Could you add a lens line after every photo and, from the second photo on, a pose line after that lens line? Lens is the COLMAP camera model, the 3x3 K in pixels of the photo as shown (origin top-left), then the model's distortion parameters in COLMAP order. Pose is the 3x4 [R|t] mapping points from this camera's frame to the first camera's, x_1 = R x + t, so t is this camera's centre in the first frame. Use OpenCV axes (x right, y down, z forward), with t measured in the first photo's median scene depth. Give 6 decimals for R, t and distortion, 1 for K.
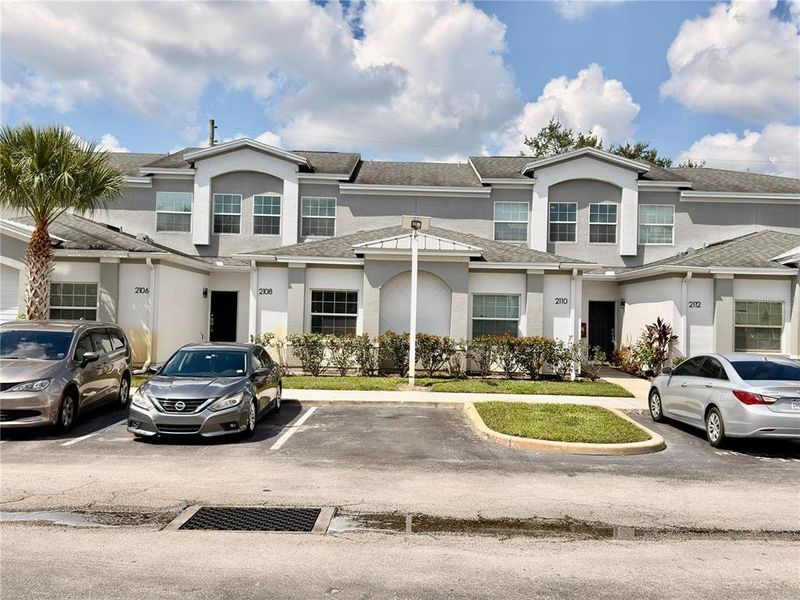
lens RADIAL K [[807.6, 0, 400.0], [0, 807.6, 300.0], [0, 0, 1]] dist [0.170311, -0.392834]
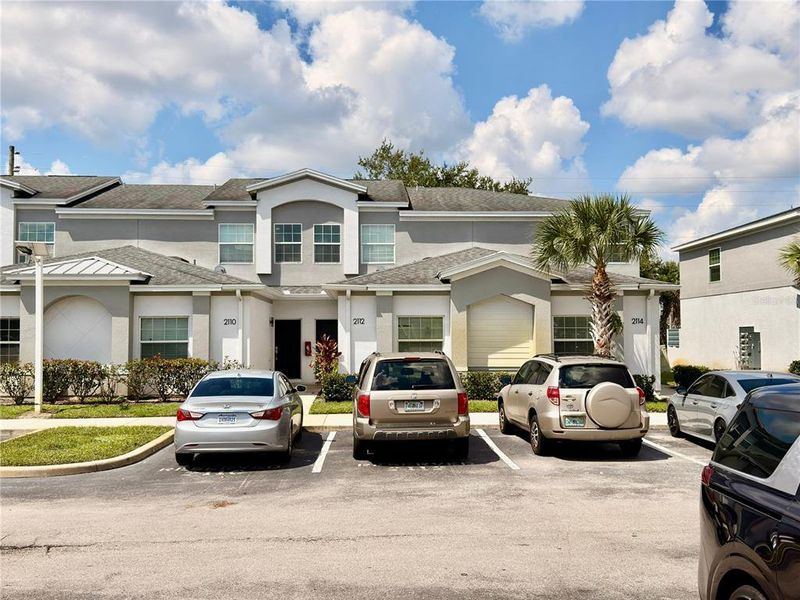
lens RADIAL K [[807.6, 0, 400.0], [0, 807.6, 300.0], [0, 0, 1]] dist [0.170311, -0.392834]
pose [[0.998647, -0.028367, 0.043592, 0.191372], [0.029434, 0.999277, -0.024052, 0.002546], [-0.042878, 0.025303, 0.998760, -0.009782]]
